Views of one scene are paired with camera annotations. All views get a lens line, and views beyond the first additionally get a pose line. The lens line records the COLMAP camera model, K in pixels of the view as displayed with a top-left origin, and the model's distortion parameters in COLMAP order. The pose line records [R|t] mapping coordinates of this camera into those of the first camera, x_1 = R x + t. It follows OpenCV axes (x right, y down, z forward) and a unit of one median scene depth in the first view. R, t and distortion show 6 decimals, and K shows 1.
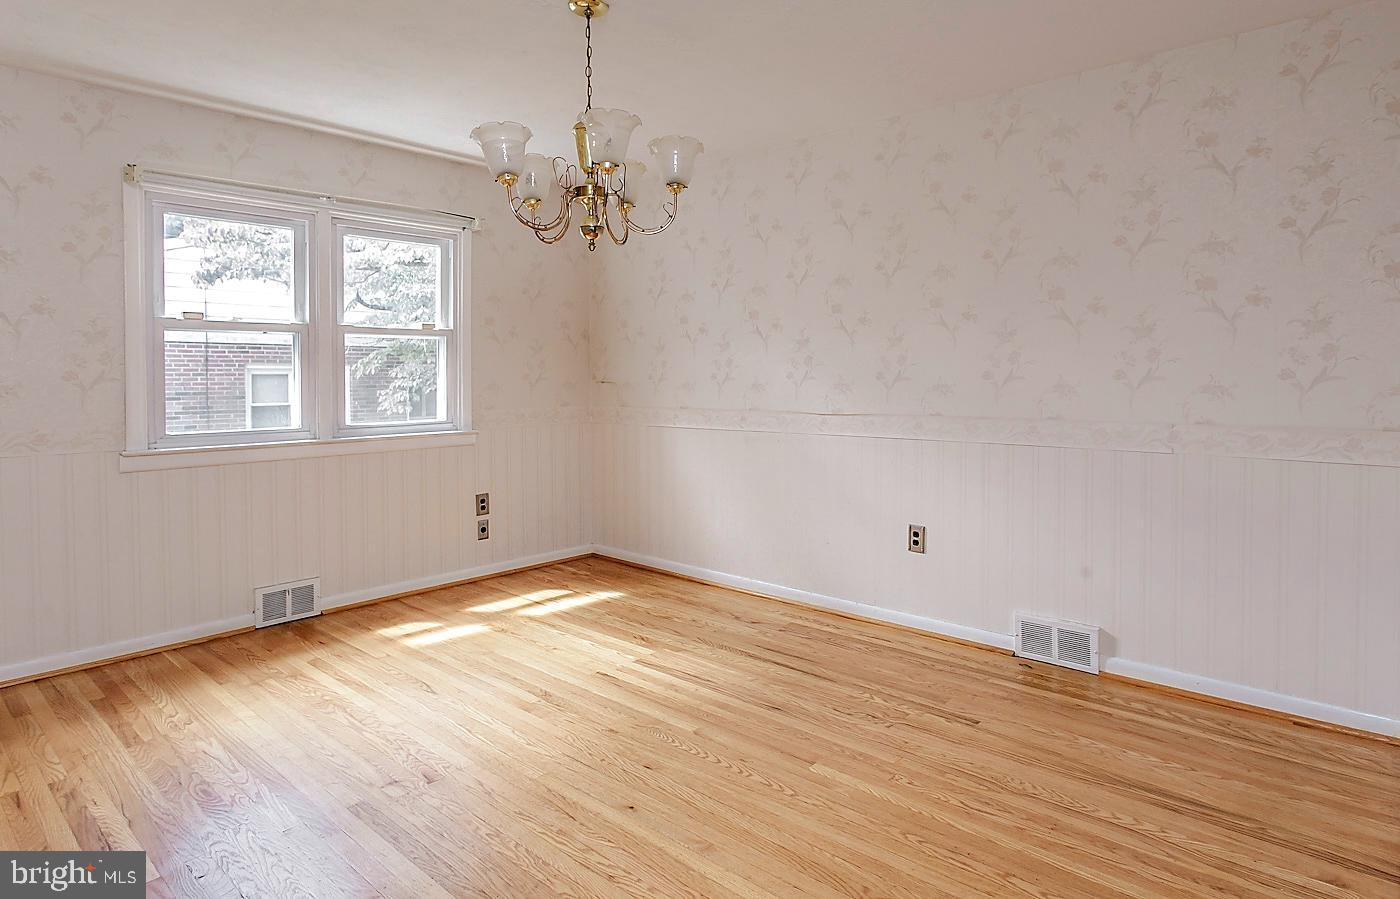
lens RADIAL K [[787.3, 0, 765.2], [0, 787.3, 386.4], [0, 0, 1]] dist [0.001367, 0.001227]
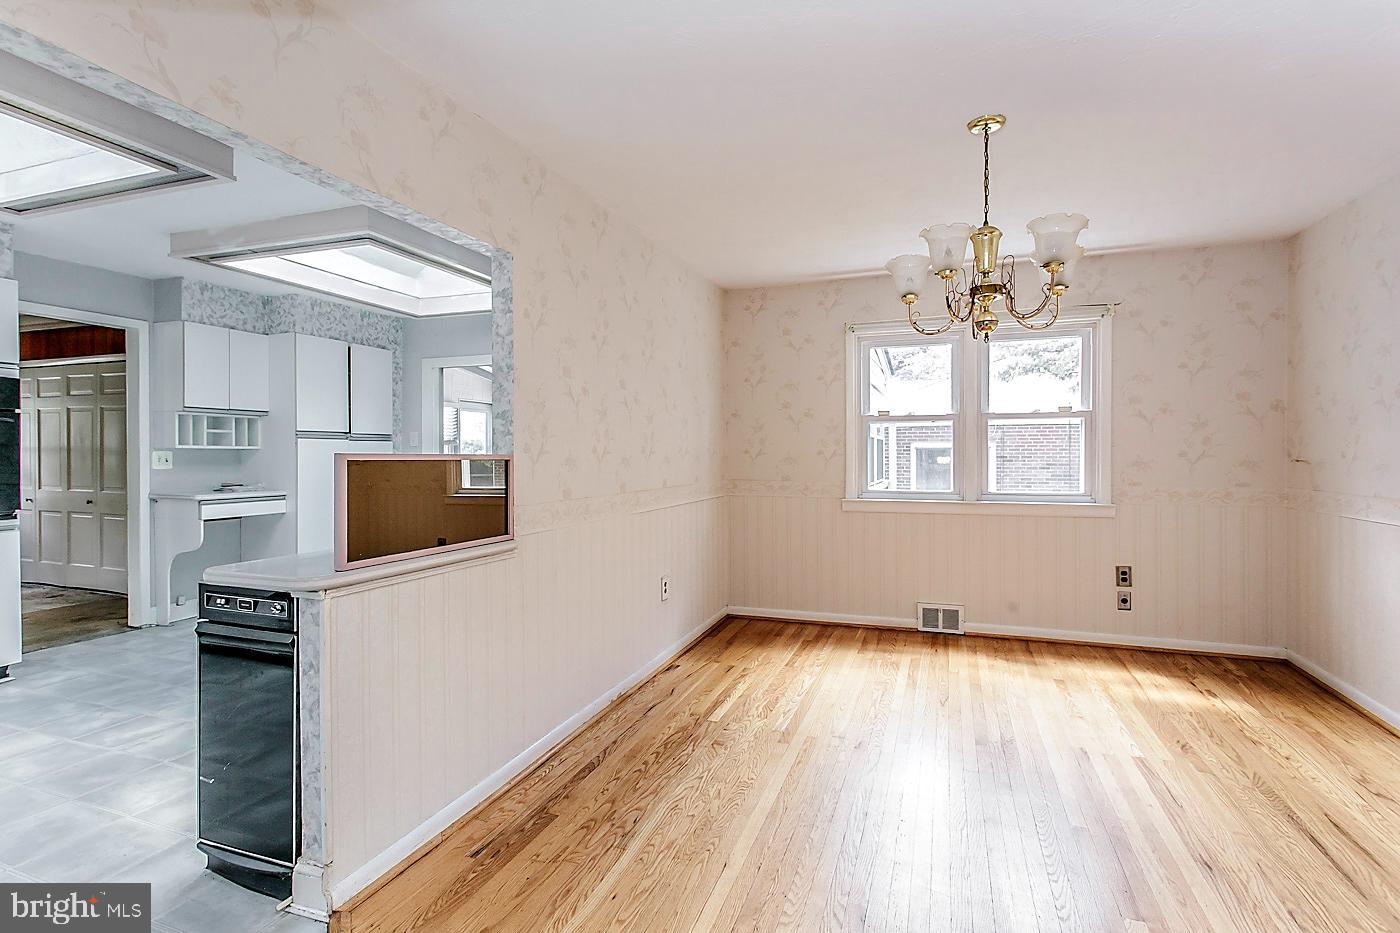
lens RADIAL K [[689.3, 0, 698.0], [0, 689.3, 454.1], [0, 0, 1]] dist [0.010509, -0.001703]
pose [[0.349730, 0.006253, -0.936830, 0.367033], [-0.012826, 0.999916, 0.001886, -0.007573], [0.936763, 0.011356, 0.349781, 0.185391]]
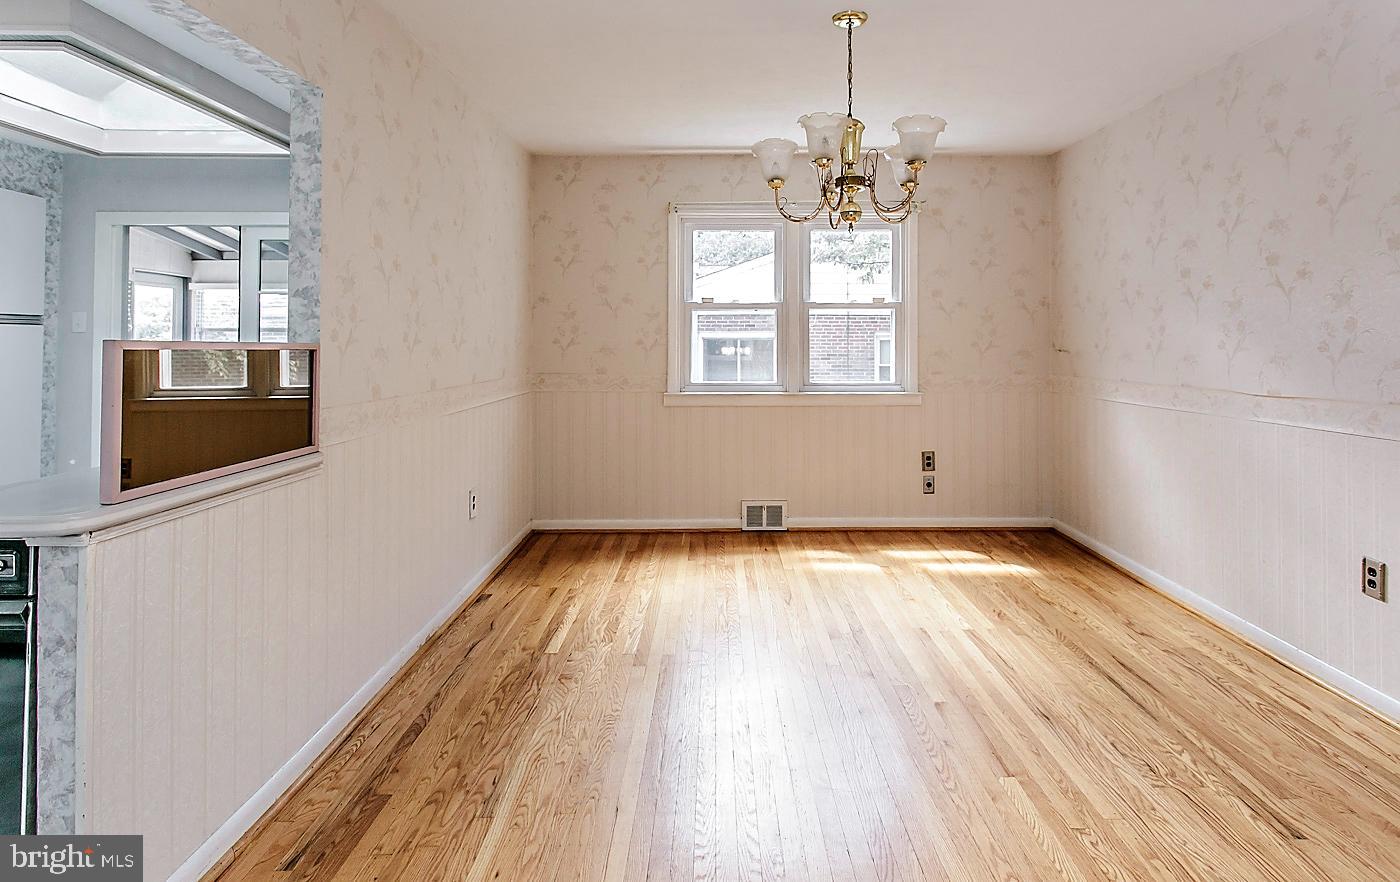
lens RADIAL K [[774.4, 0, 728.5], [0, 774.4, 325.5], [0, 0, 1]] dist [-0.001676, 0.003122]
pose [[0.658913, -0.011548, -0.752130, 0.326877], [-0.014410, 0.999505, -0.027969, -0.005028], [0.752081, 0.029267, 0.658420, 0.099185]]
